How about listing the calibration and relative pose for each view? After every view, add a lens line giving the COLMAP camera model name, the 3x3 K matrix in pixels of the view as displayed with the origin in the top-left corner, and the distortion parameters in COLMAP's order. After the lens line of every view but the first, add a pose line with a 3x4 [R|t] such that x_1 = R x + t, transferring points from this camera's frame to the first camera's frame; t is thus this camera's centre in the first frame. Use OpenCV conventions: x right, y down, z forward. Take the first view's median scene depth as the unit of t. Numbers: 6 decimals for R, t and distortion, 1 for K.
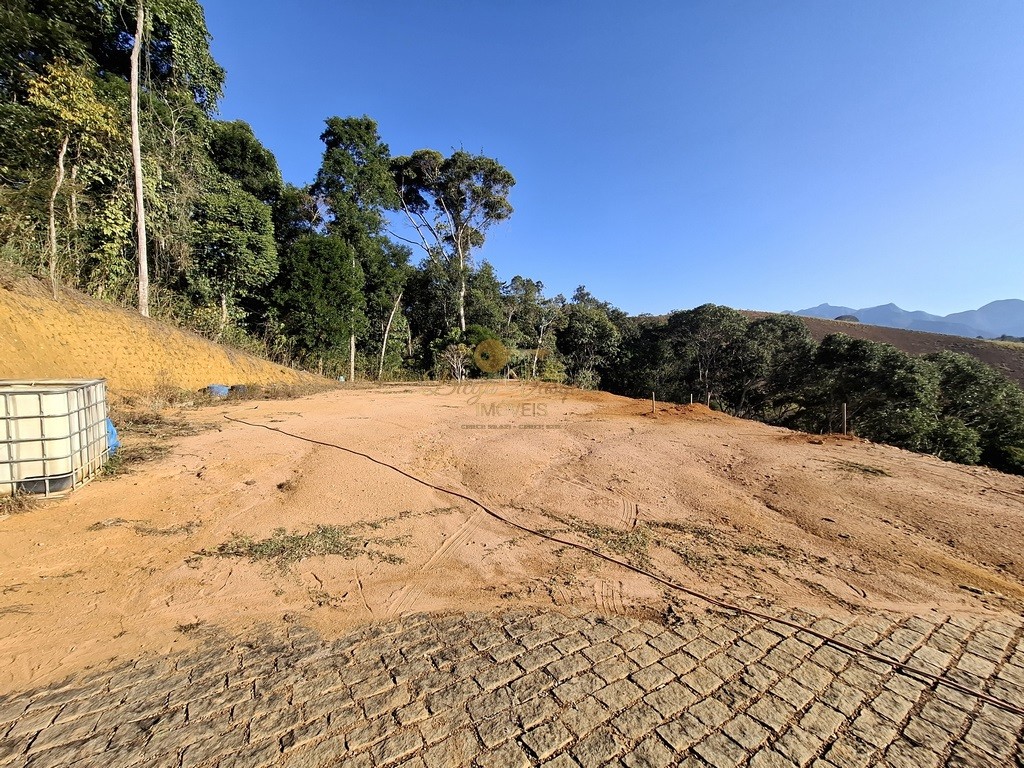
lens RADIAL K [[428.8, 0, 518.3], [0, 428.8, 375.6], [0, 0, 1]] dist [0.001194, 0.000453]
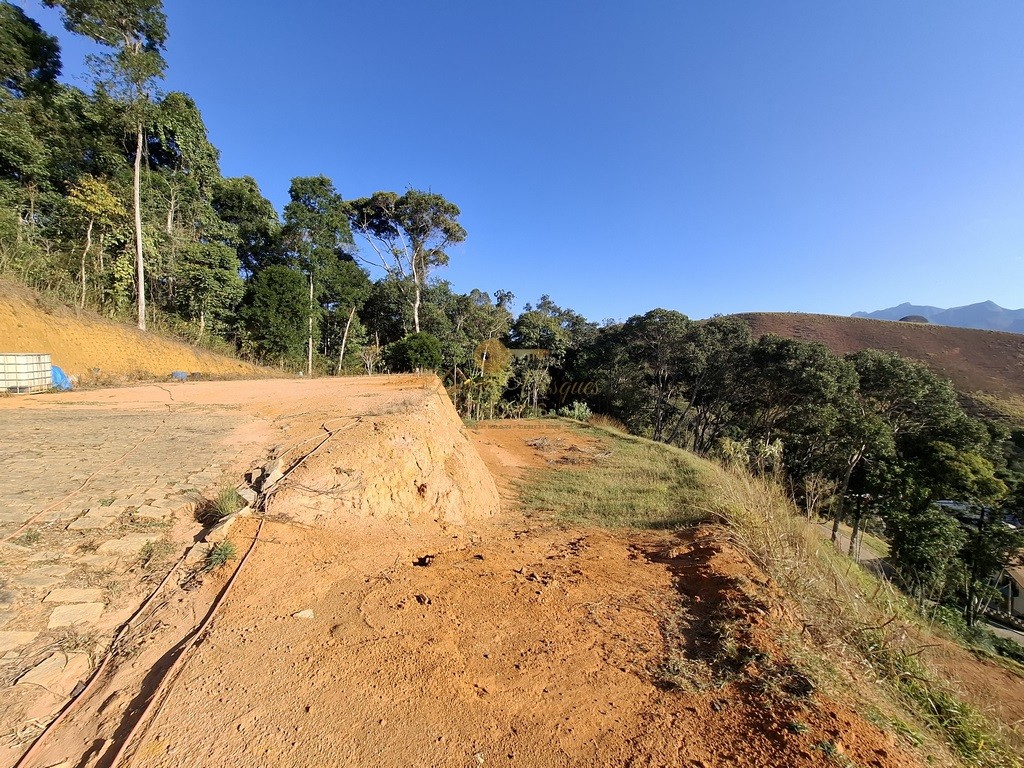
lens RADIAL K [[428.8, 0, 513.0], [0, 428.8, 374.5], [0, 0, 1]] dist [0.001194, 0.000453]
pose [[0.992132, -0.001755, -0.125180, 0.344389], [-0.000609, 0.999822, -0.018840, 0.030164], [0.125191, 0.018768, 0.991955, -0.191913]]
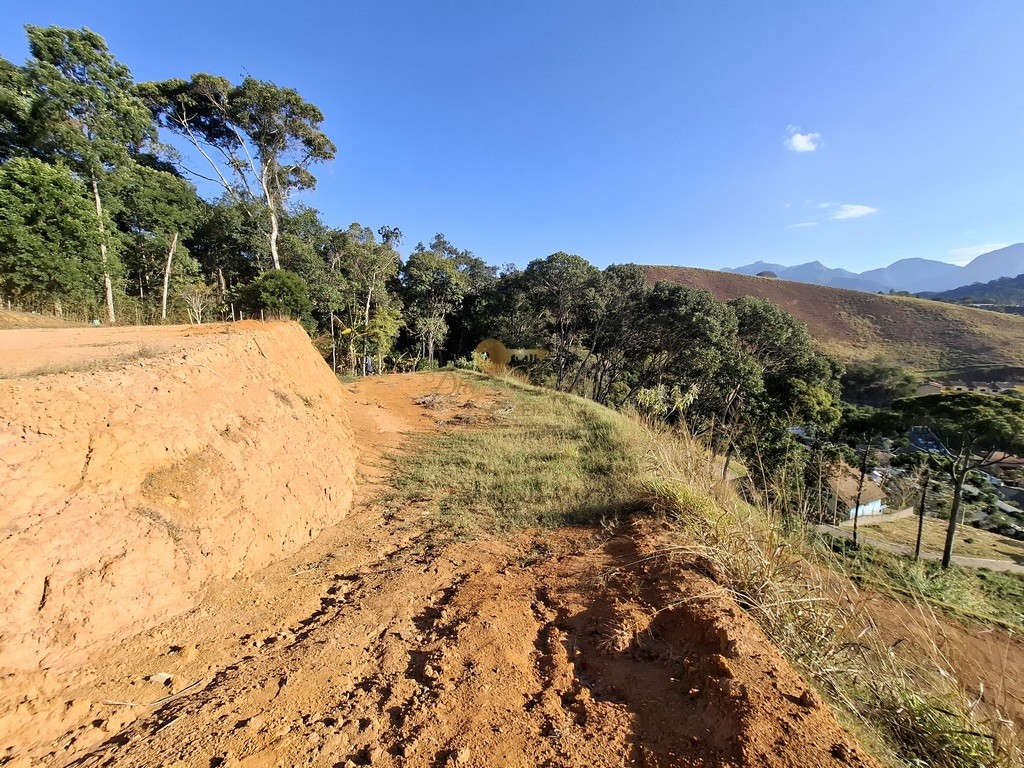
lens RADIAL K [[428.8, 0, 526.8], [0, 428.8, 381.4], [0, 0, 1]] dist [0.001194, 0.000453]
pose [[0.991481, -0.029490, 0.126870, 0.360183], [0.015370, 0.993717, 0.110864, 0.040367], [-0.129342, -0.107969, 0.985704, -0.072858]]
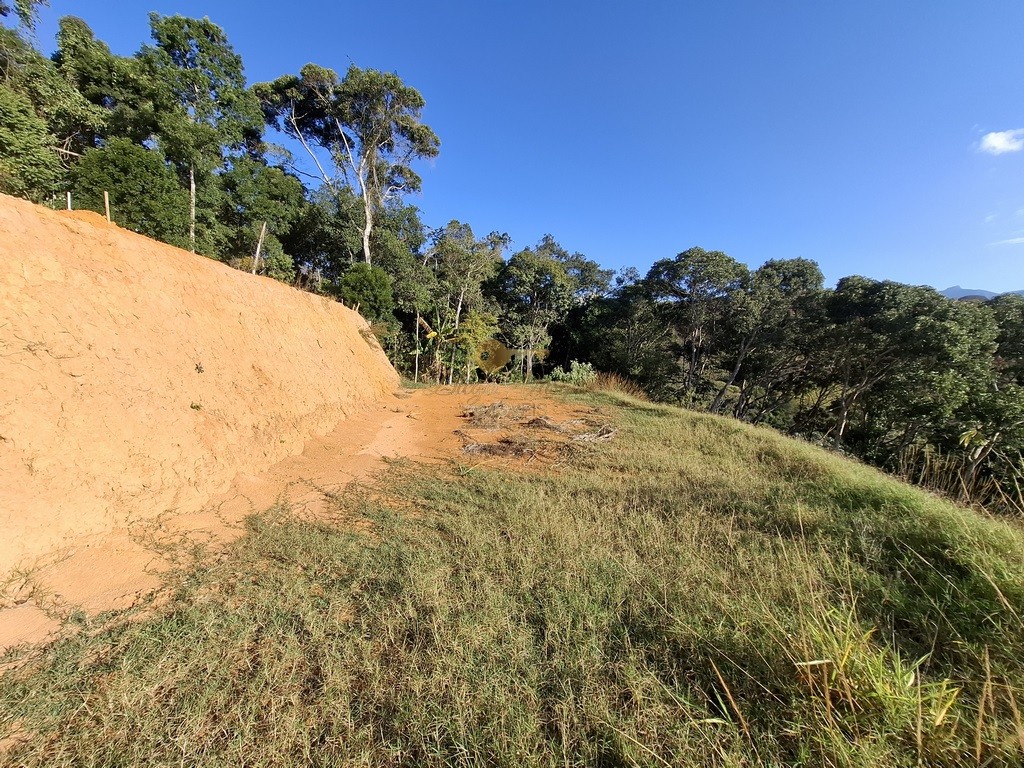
lens RADIAL K [[428.8, 0, 513.1], [0, 428.8, 370.7], [0, 0, 1]] dist [0.001194, 0.000453]
pose [[0.984648, 0.020041, -0.173400, 0.398030], [-0.017437, 0.999711, 0.016523, 0.094220], [0.173681, -0.013246, 0.984713, 0.195149]]
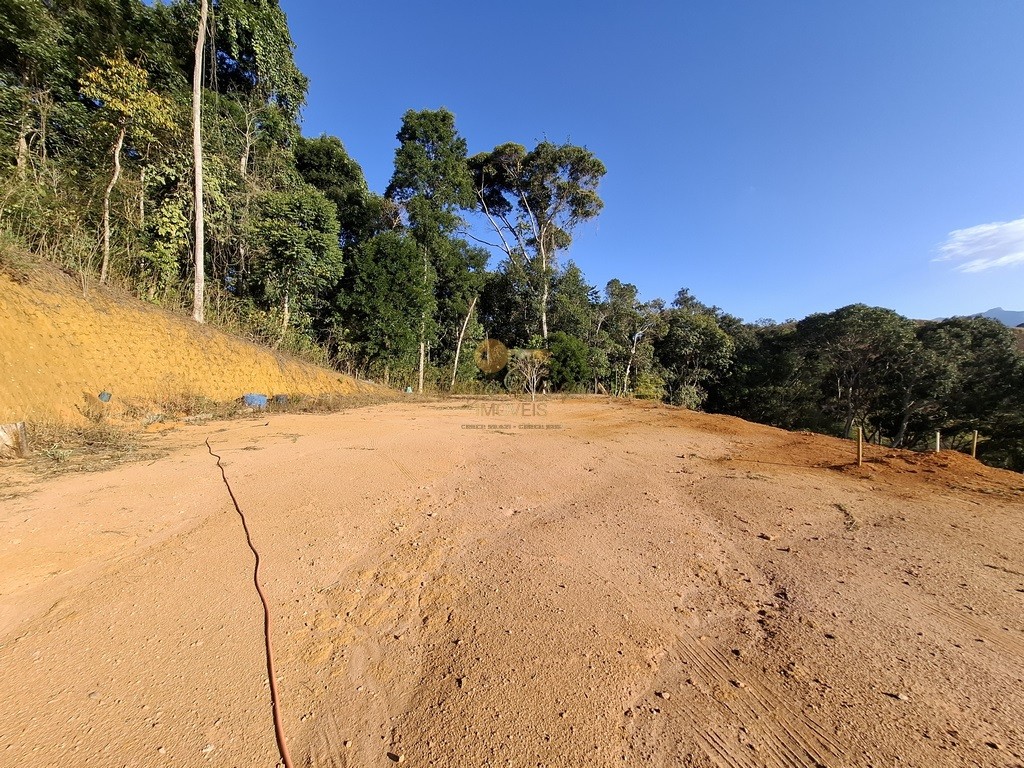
lens RADIAL K [[428.8, 0, 506.3], [0, 428.8, 374.0], [0, 0, 1]] dist [0.001194, 0.000453]
pose [[0.972329, 0.011050, -0.233356, 0.004104], [-0.019383, 0.999252, -0.033449, -0.000389], [0.232812, 0.037047, 0.971816, 0.131648]]
